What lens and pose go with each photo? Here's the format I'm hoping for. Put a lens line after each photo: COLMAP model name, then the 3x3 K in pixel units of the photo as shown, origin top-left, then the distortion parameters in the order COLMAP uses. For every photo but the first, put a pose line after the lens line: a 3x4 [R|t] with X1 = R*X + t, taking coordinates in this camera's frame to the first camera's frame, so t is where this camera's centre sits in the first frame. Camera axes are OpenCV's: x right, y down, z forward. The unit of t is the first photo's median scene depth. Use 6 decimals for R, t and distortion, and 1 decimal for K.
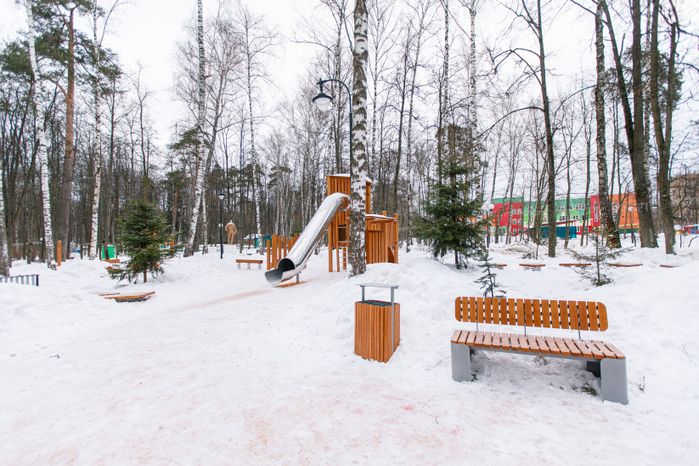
lens RADIAL K [[321.2, 0, 349.5], [0, 321.2, 233.0], [0, 0, 1]] dist [0.000622, -0.000622]
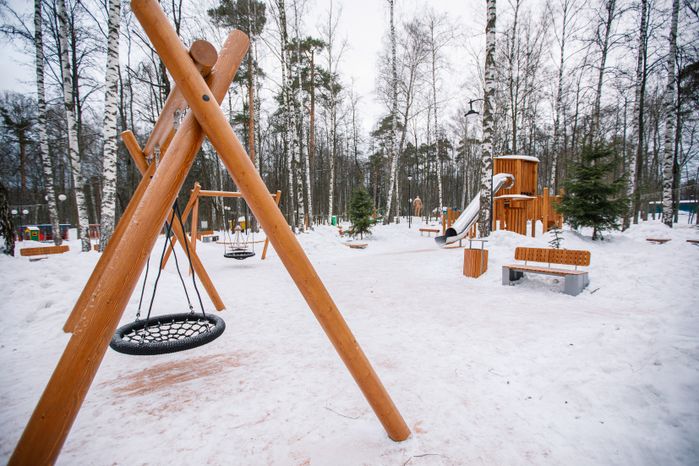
lens RADIAL K [[321.2, 0, 349.5], [0, 321.2, 233.0], [0, 0, 1]] dist [0.000622, -0.000622]
pose [[0.838554, 0.039765, -0.543366, 0.081476], [0.007247, 0.996430, 0.084106, -0.006746], [0.544771, -0.074465, 0.835272, -0.163647]]
